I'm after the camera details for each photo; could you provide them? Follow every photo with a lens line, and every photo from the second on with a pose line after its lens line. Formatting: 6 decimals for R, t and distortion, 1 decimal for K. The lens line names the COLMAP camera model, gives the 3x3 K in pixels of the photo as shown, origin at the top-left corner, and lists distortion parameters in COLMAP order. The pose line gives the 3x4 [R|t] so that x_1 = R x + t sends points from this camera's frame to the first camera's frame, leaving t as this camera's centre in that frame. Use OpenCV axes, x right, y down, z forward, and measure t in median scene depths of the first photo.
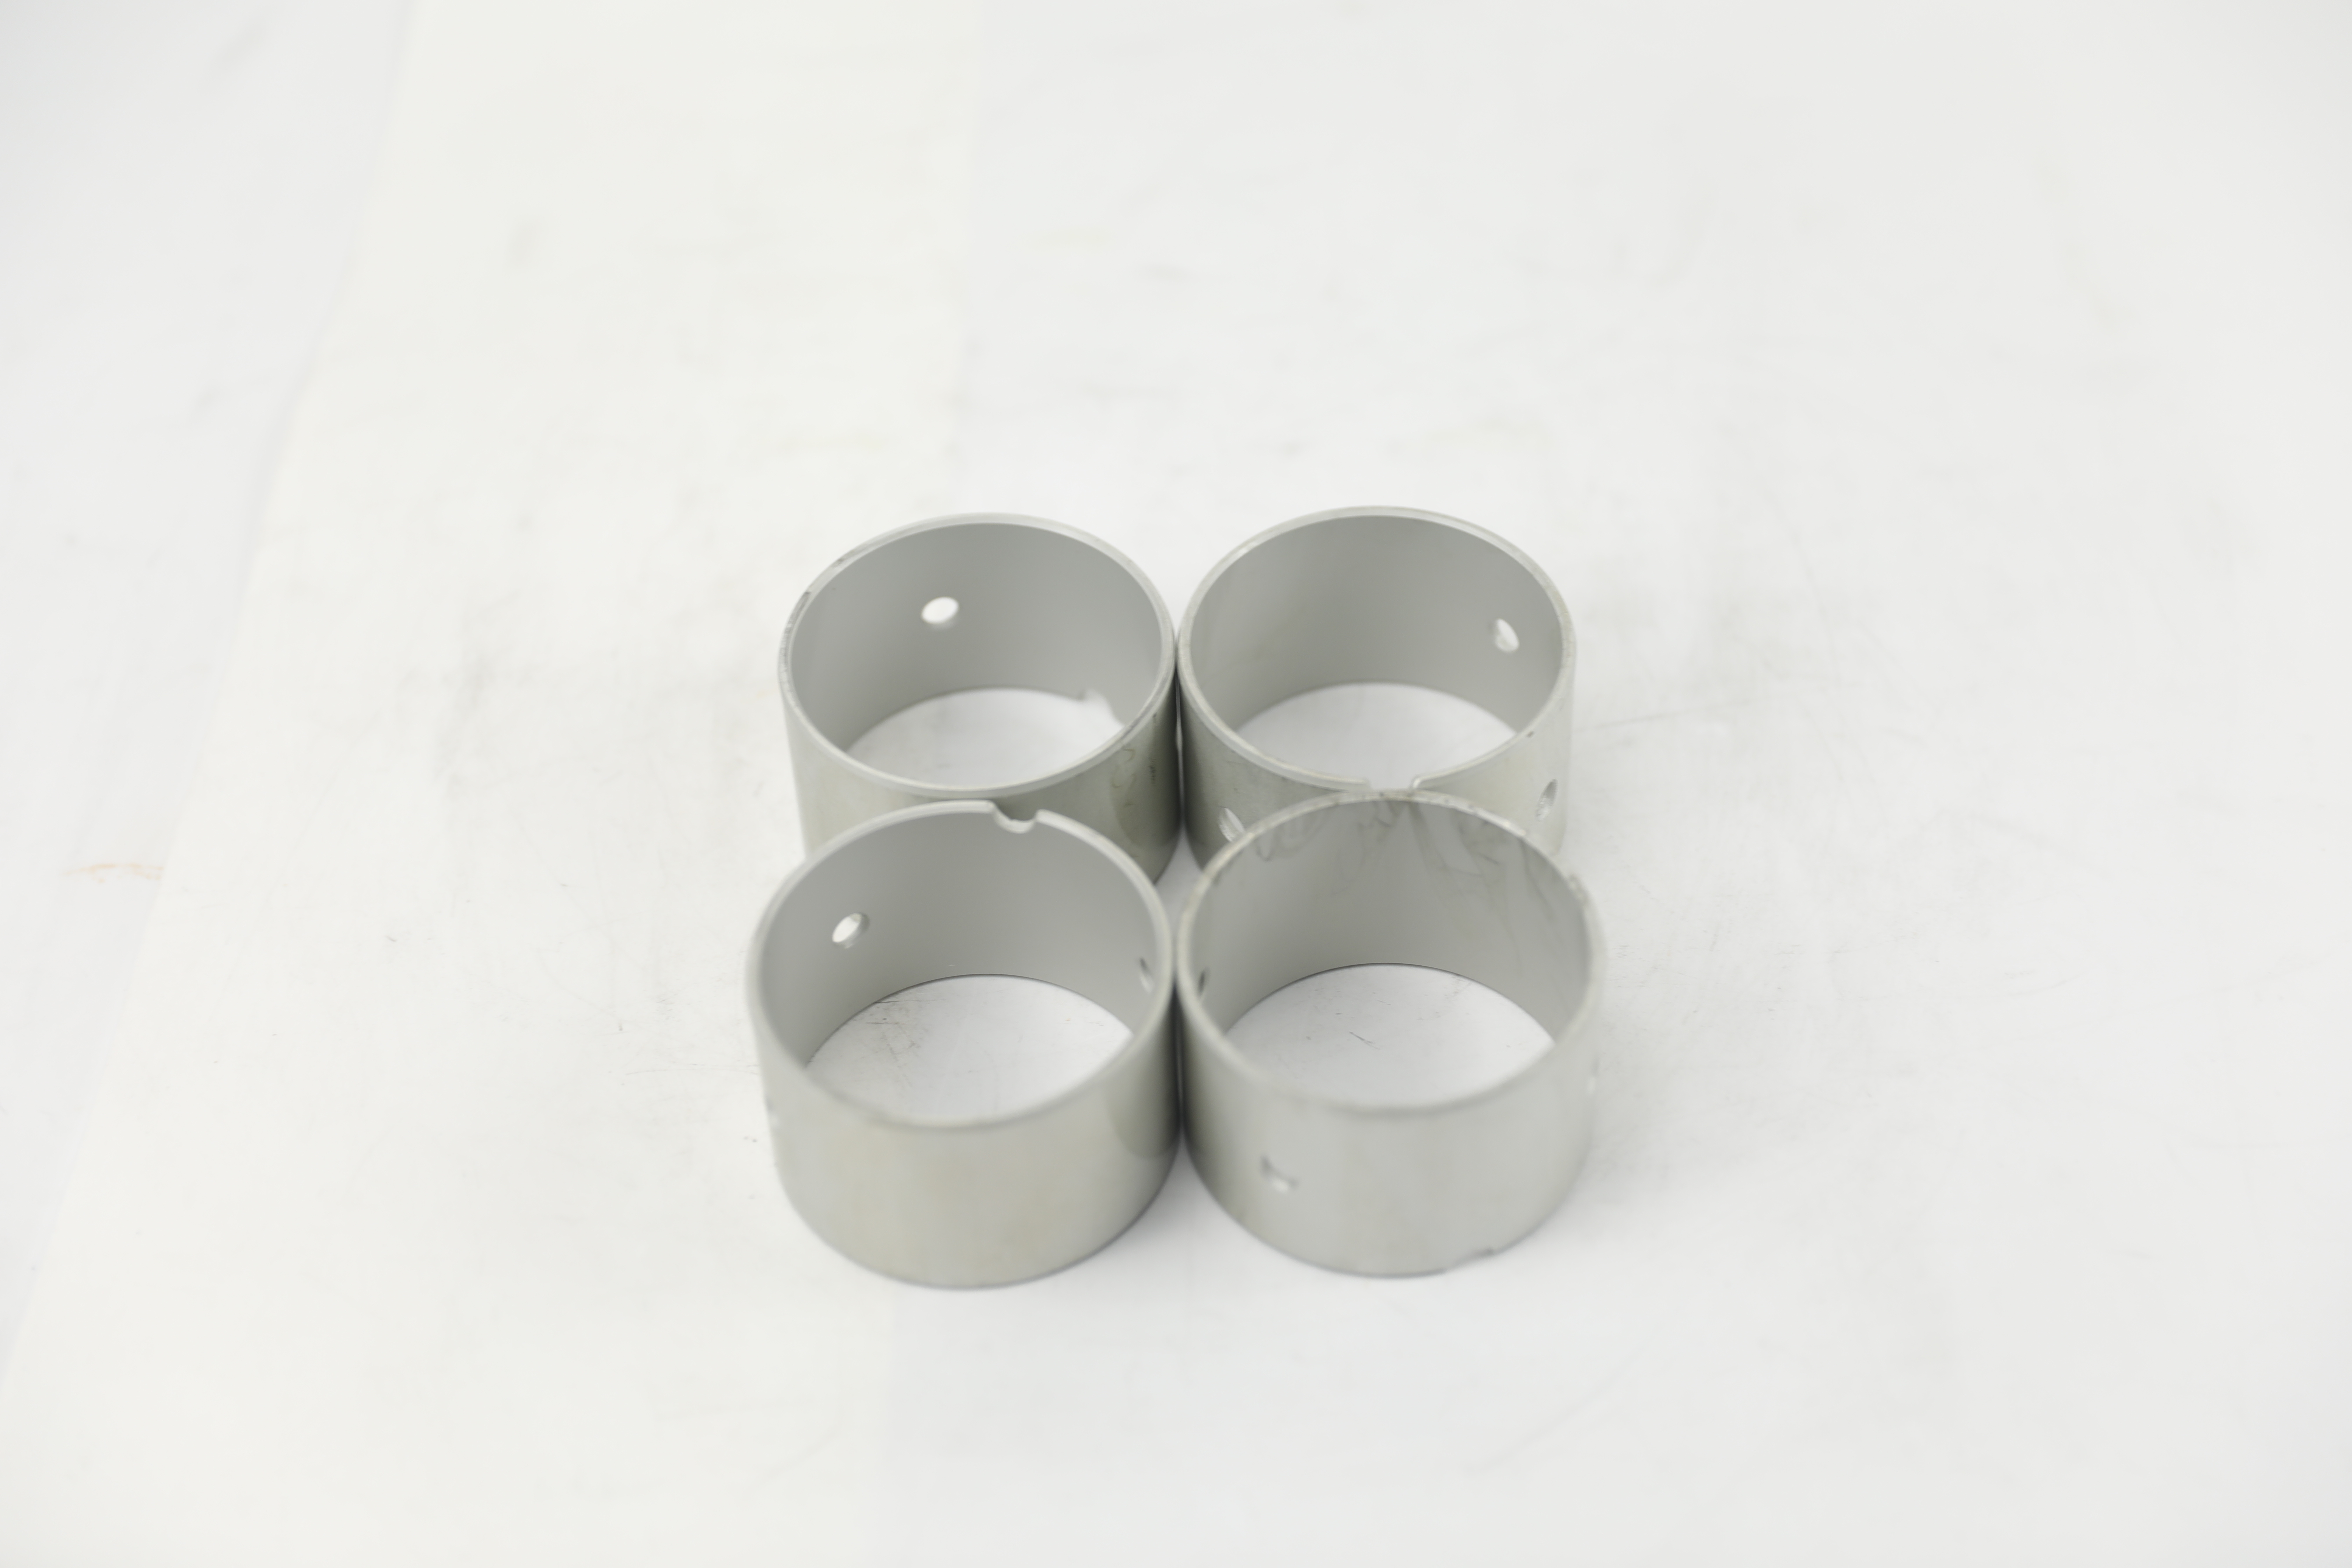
lens RADIAL K [[4542.9, 0, 1172.4], [0, 4542.9, 784.7], [0, 0, 1]] dist [-0.104015, 0.000000]
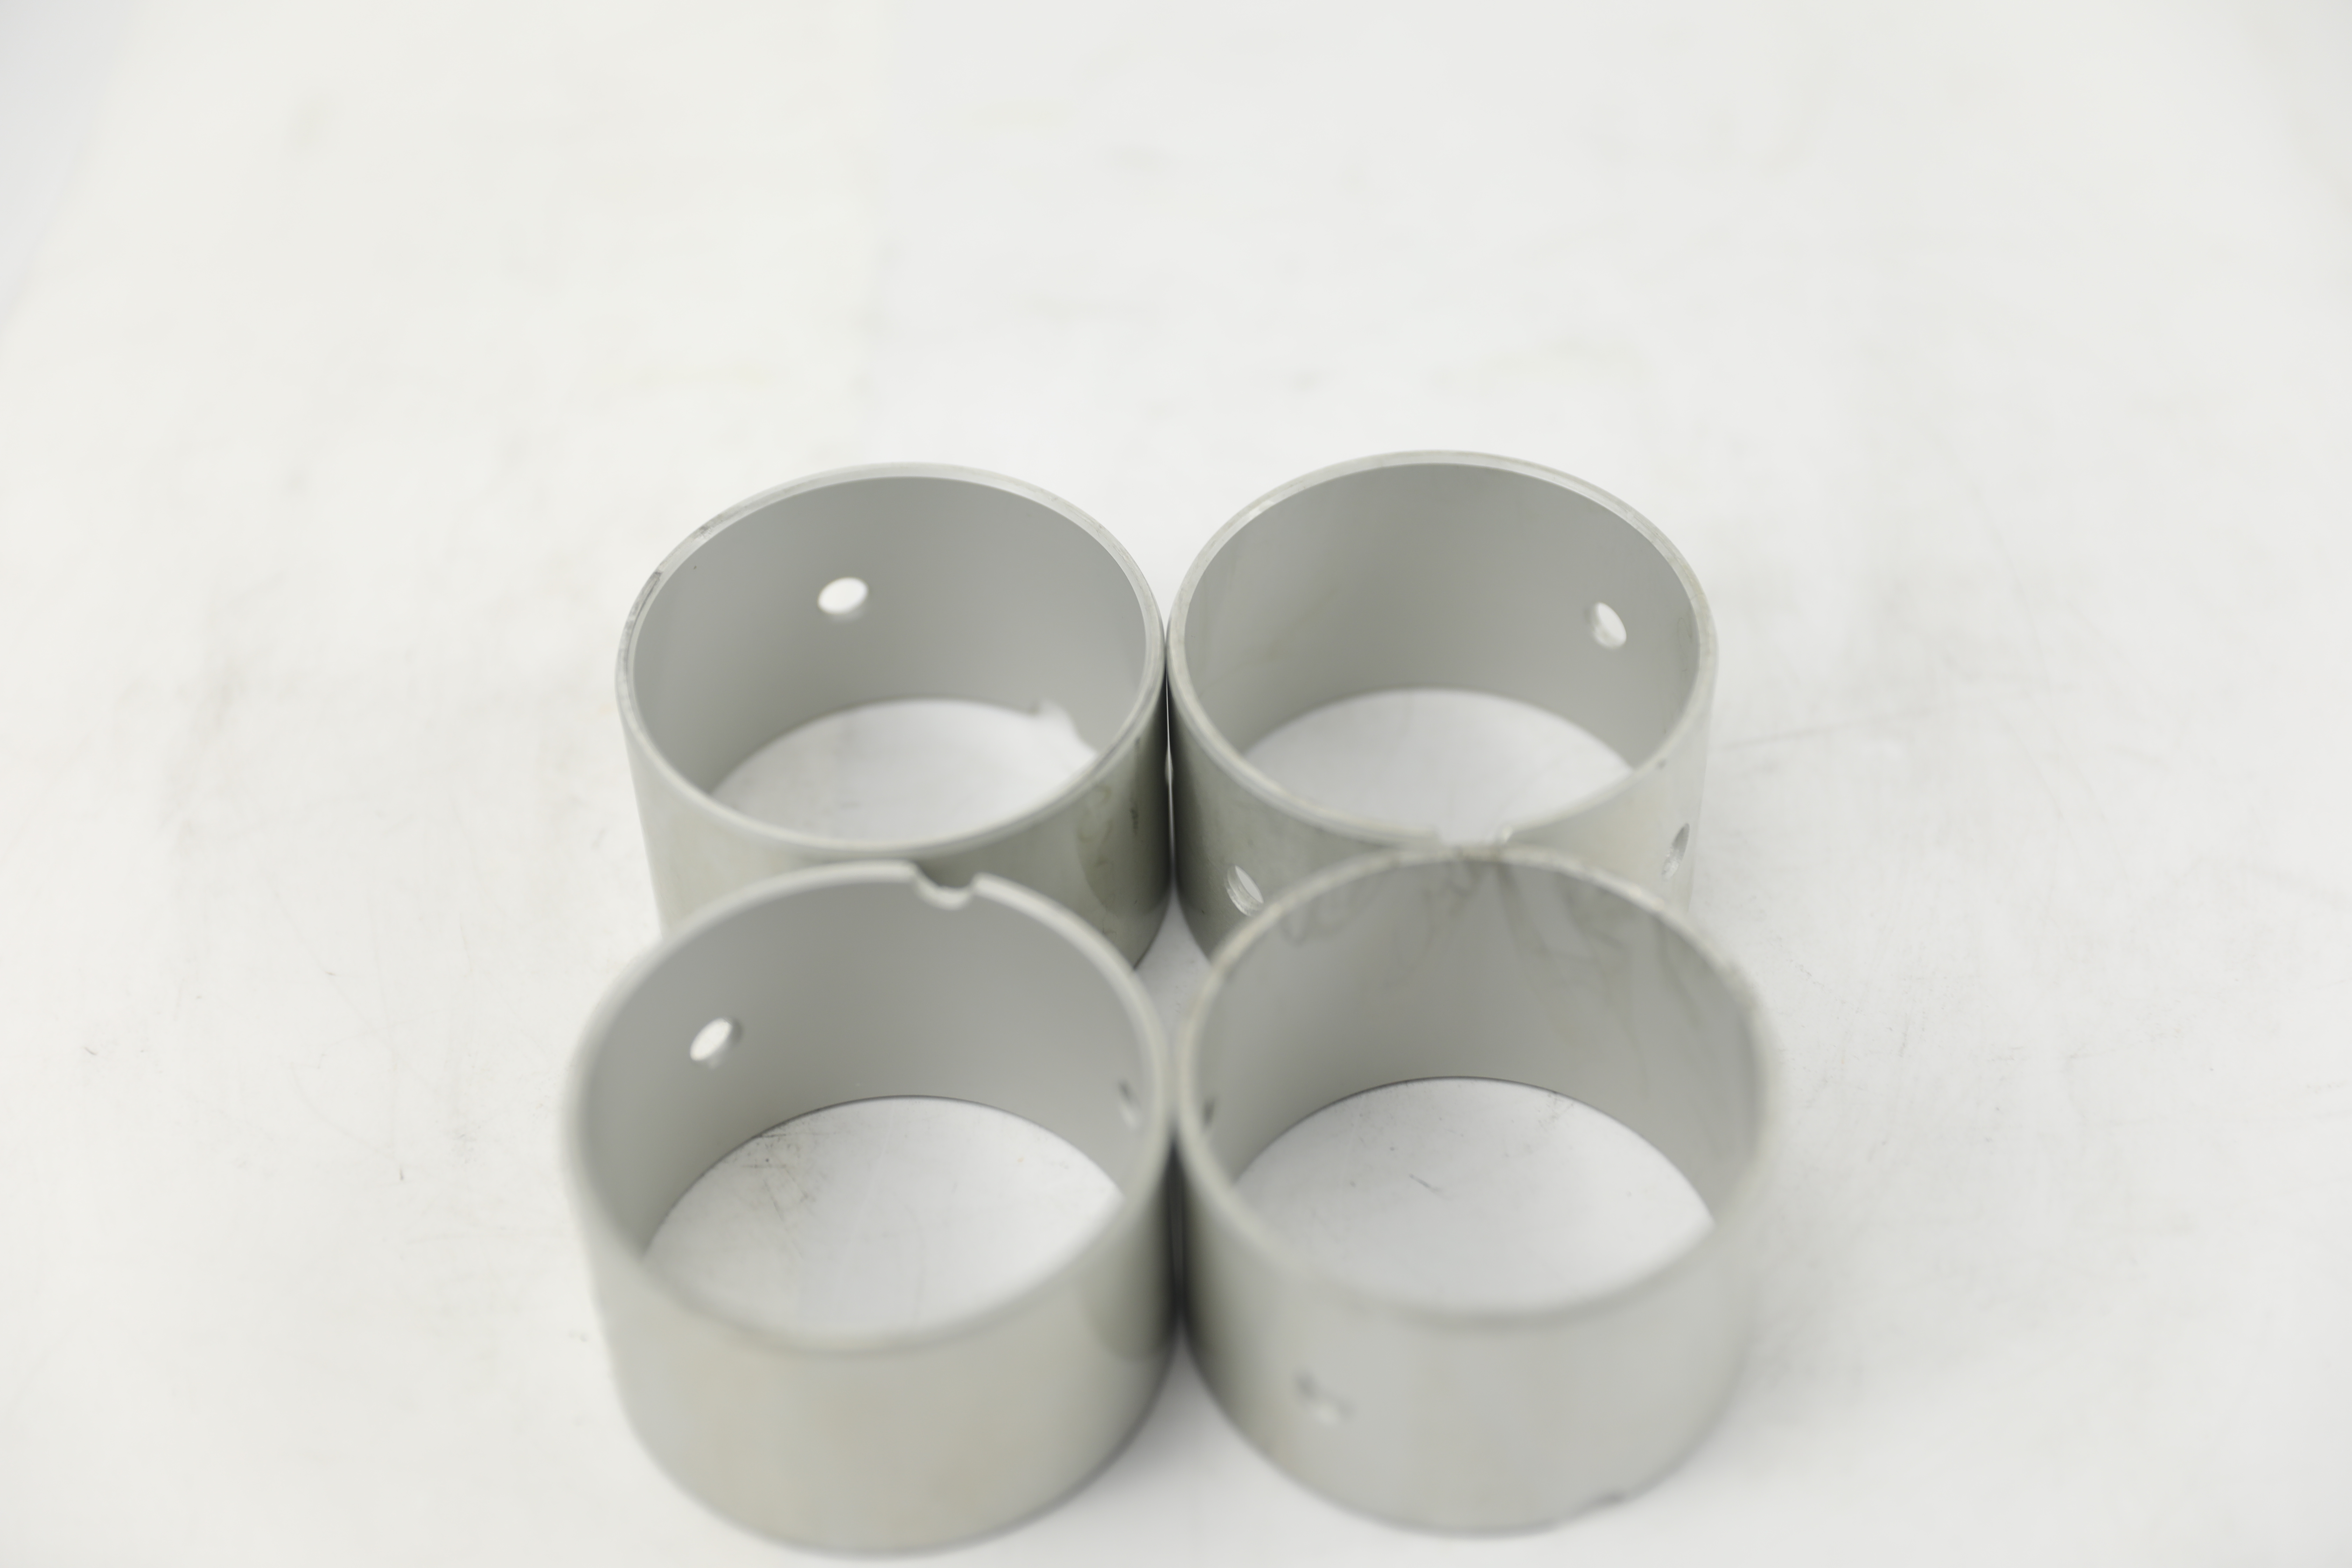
lens RADIAL K [[4542.9, 0, 1171.6], [0, 4542.9, 773.4], [0, 0, 1]] dist [-0.104015, 0.000000]
pose [[0.999899, -0.006174, 0.012837, -0.007675], [0.006138, 0.999977, 0.002854, -0.011824], [-0.012855, -0.002775, 0.999914, 0.274219]]
